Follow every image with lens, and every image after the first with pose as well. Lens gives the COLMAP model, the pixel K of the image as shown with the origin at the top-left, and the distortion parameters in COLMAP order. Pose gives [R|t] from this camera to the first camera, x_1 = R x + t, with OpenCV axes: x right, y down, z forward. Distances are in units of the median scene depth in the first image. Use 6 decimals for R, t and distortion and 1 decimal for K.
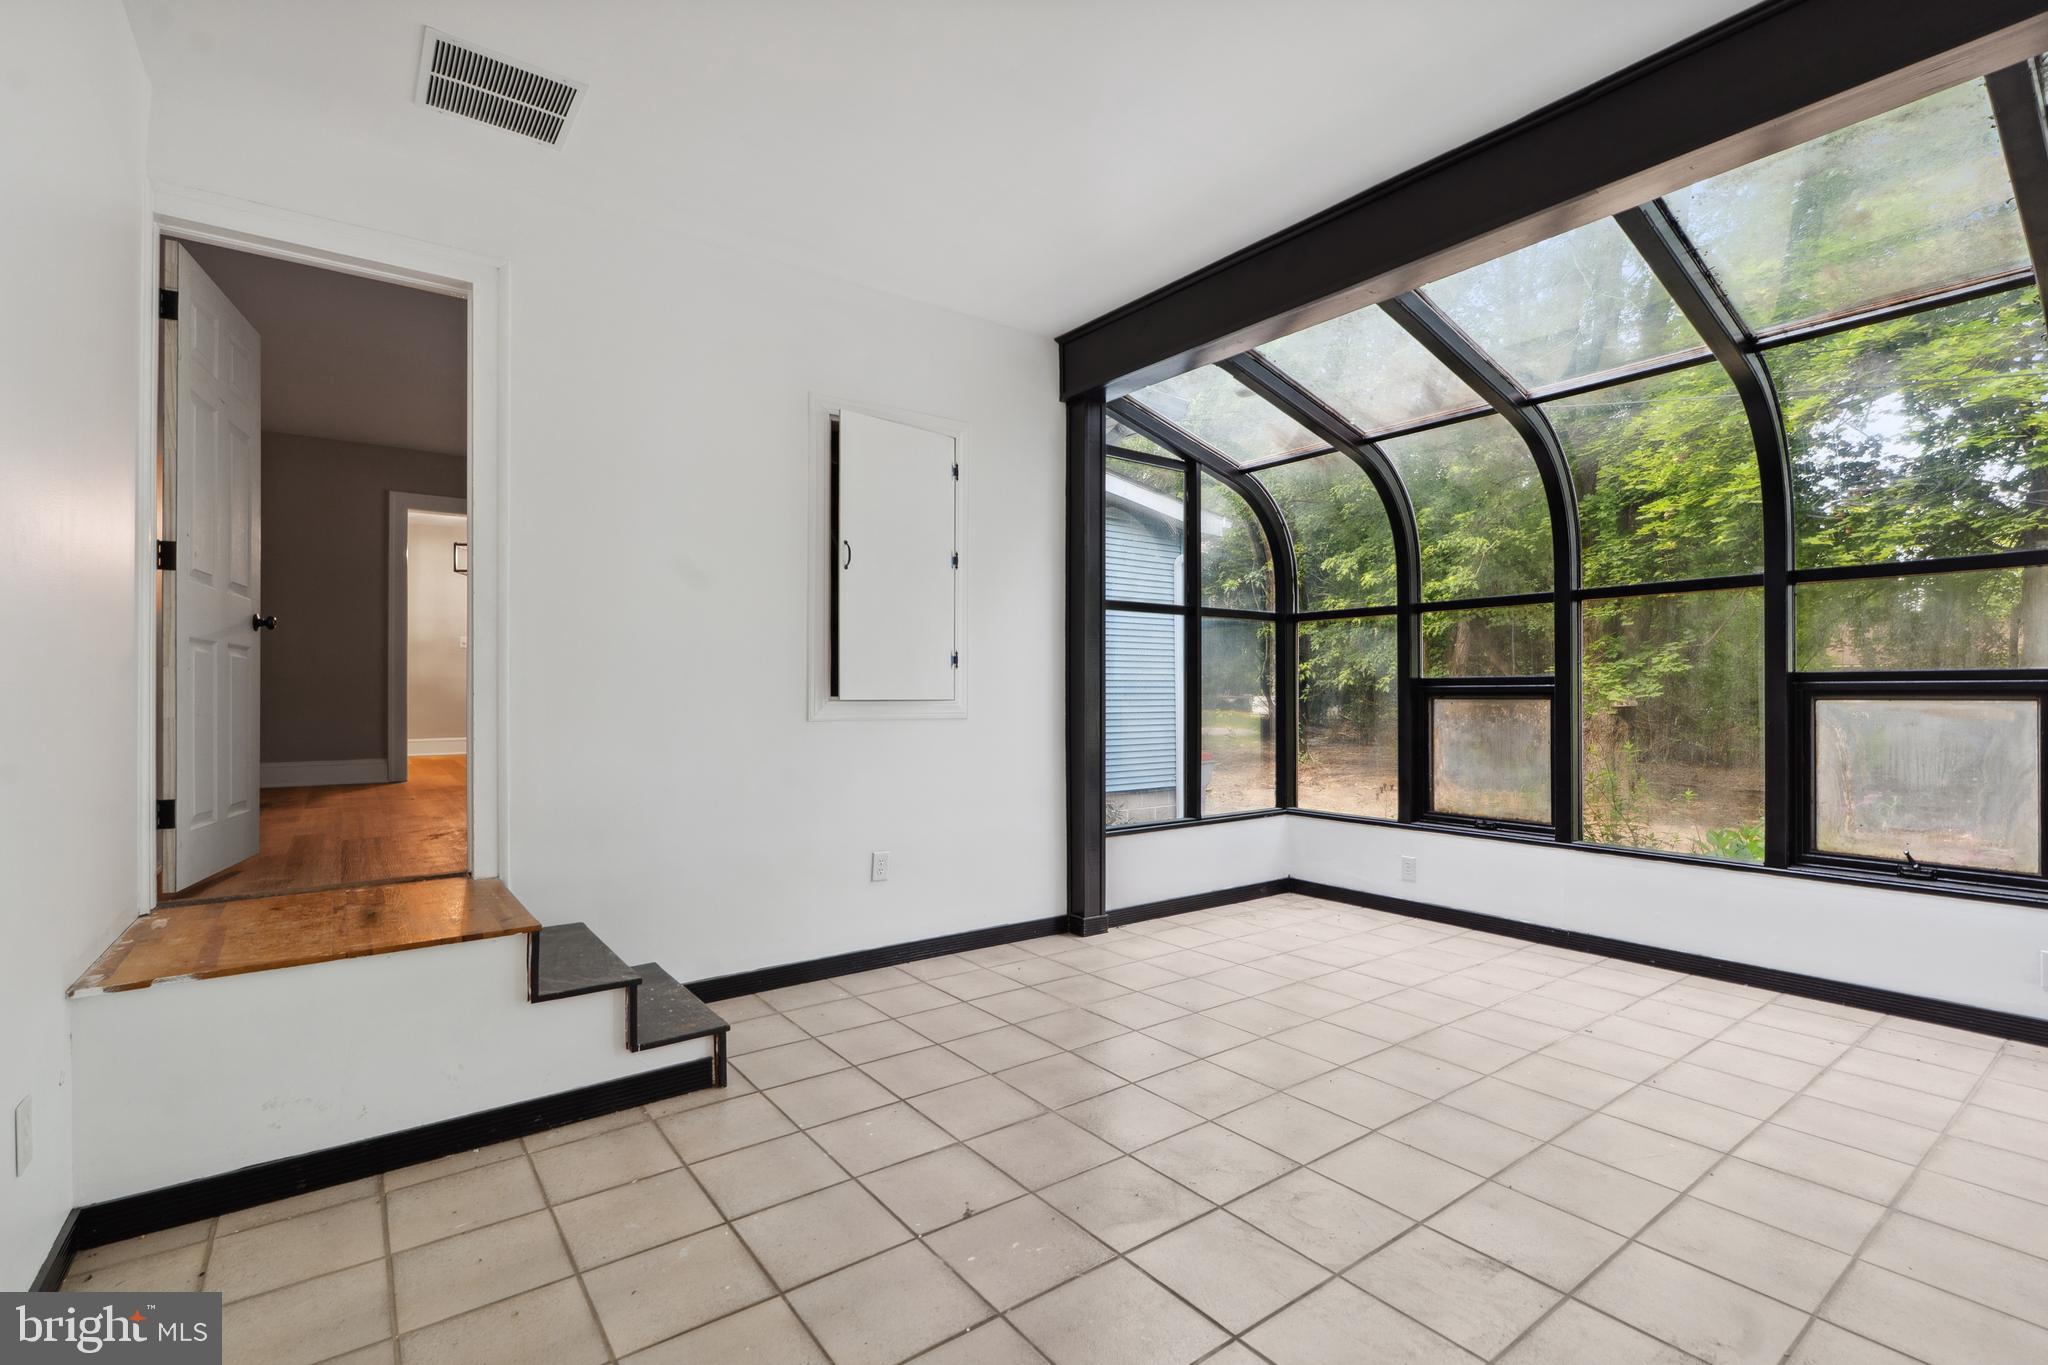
lens RADIAL K [[928.0, 0, 1022.1], [0, 928.0, 691.7], [0, 0, 1]] dist [-0.010244, 0.000031]
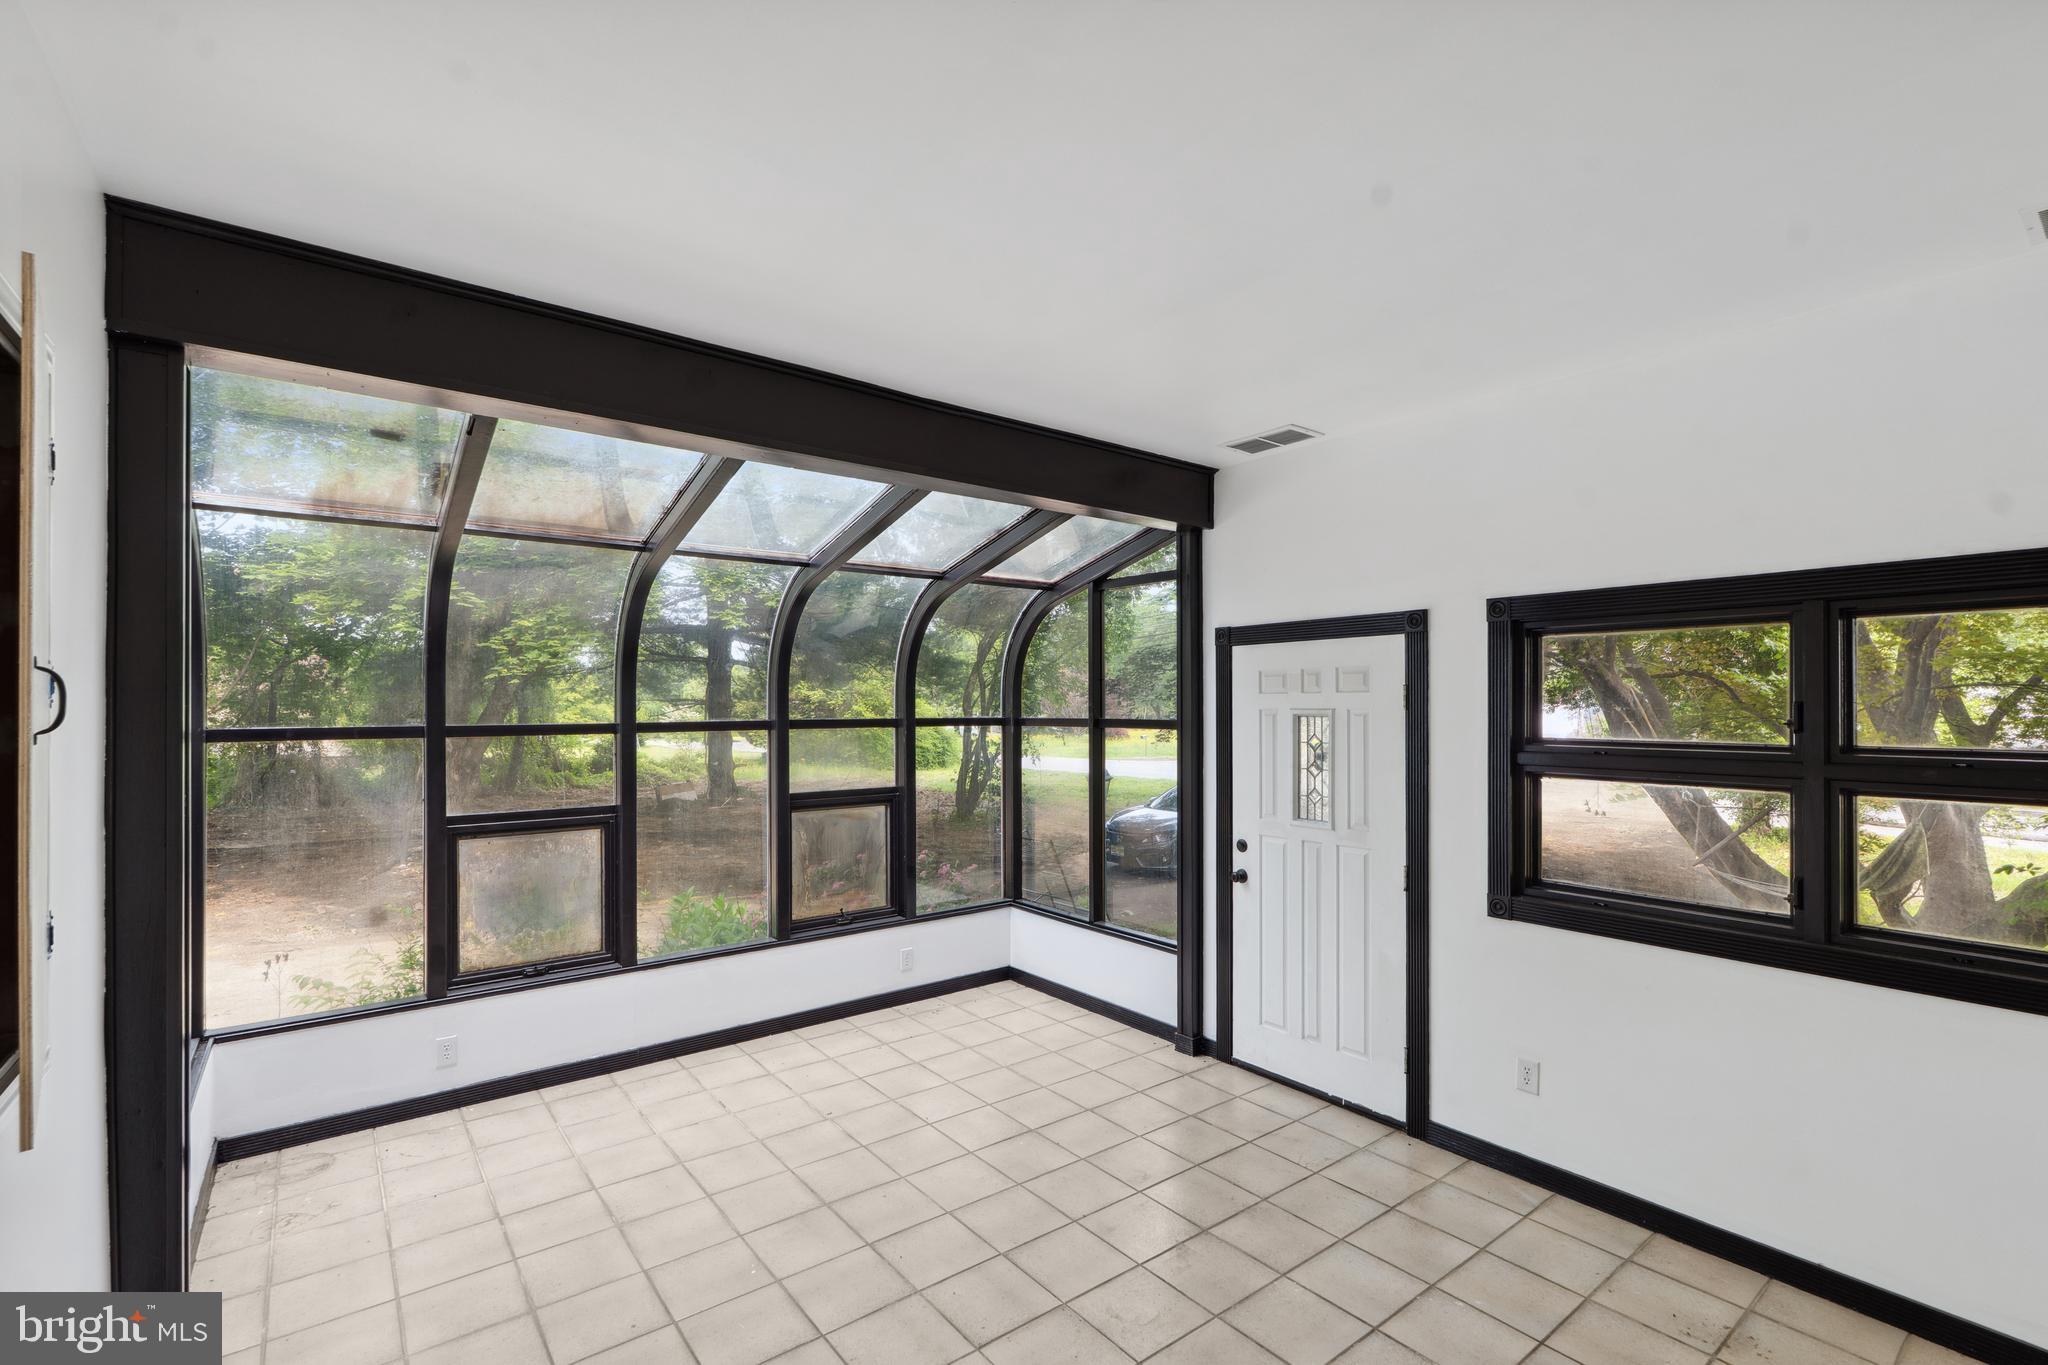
lens RADIAL K [[928.0, 0, 1021.4], [0, 928.0, 680.8], [0, 0, 1]] dist [-0.010244, 0.000031]
pose [[-0.005780, 0.018611, 0.999810, -0.544043], [0.006464, 0.999807, -0.018574, -0.158846], [-0.999962, 0.006356, -0.005899, 0.647194]]
